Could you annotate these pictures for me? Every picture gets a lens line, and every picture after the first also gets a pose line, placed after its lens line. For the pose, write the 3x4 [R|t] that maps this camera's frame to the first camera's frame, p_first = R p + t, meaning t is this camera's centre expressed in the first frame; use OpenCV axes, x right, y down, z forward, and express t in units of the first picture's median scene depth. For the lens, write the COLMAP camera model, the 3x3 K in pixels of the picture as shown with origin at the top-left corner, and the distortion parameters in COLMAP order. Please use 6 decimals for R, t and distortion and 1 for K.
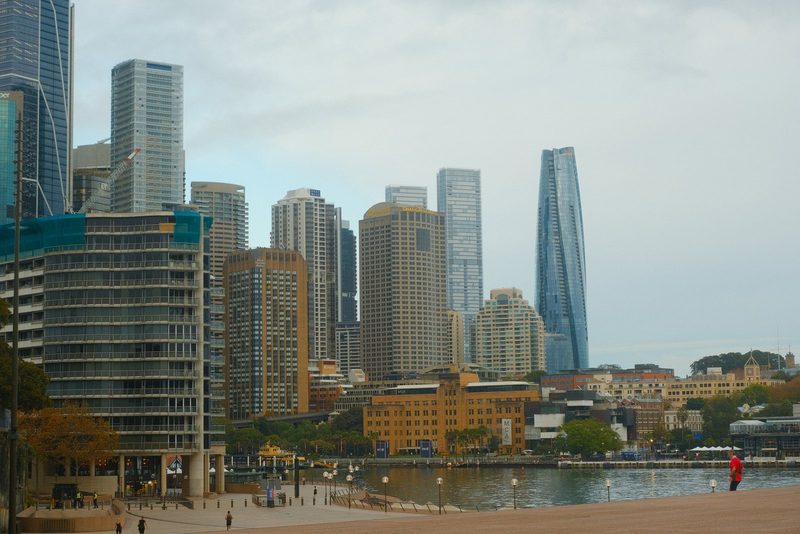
lens RADIAL K [[1549.5, 0, 400.0], [0, 1549.5, 267.0], [0, 0, 1]] dist [-0.071293, 0.489078]
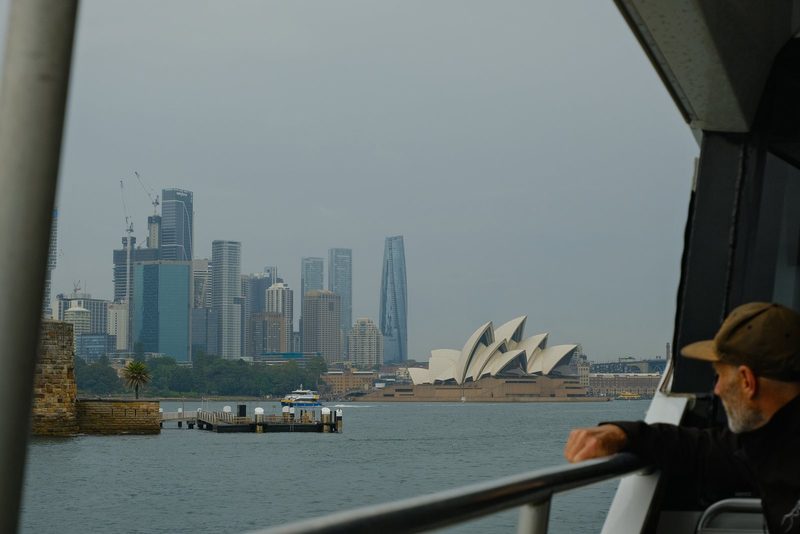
lens RADIAL K [[1515.0, 0, 400.0], [0, 1515.0, 267.0], [0, 0, 1]] dist [-0.218076, 0.060723]
pose [[0.995040, 0.024554, 0.096400, -0.105688], [-0.027056, 0.999328, 0.024737, -0.139477], [-0.095728, -0.027222, 0.995035, -1.312635]]
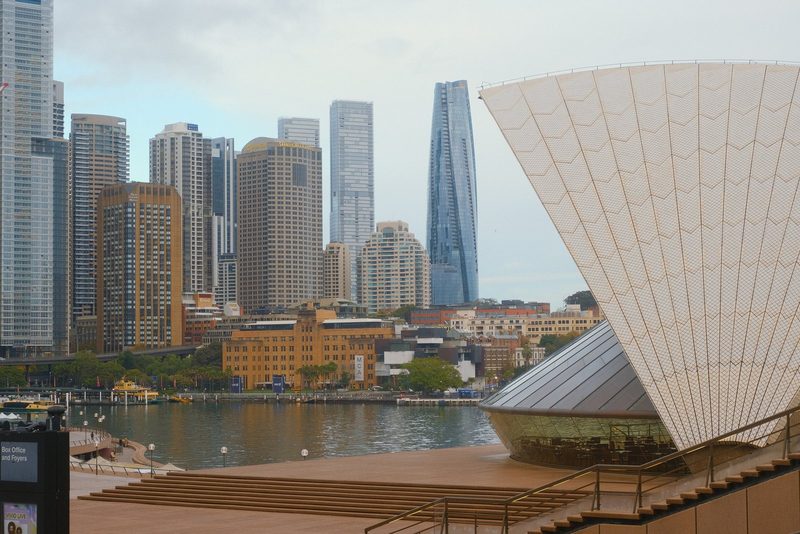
lens RADIAL K [[1549.5, 0, 400.0], [0, 1549.5, 267.0], [0, 0, 1]] dist [-0.071293, 0.489078]
pose [[0.998652, 0.006992, 0.051432, 0.029504], [-0.009457, 0.998810, 0.047845, -0.006640], [-0.051036, -0.048267, 0.997530, -0.014680]]
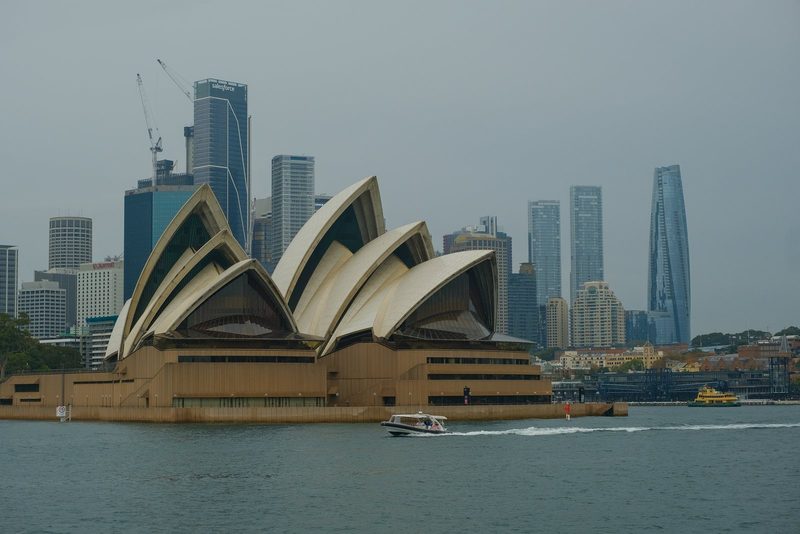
lens RADIAL K [[1549.5, 0, 400.0], [0, 1549.5, 267.0], [0, 0, 1]] dist [-0.071293, 0.489078]
pose [[0.978876, -0.009461, -0.204236, 0.240501], [0.015349, 0.999510, 0.027266, -0.052264], [0.203878, -0.029825, 0.978542, -0.485202]]
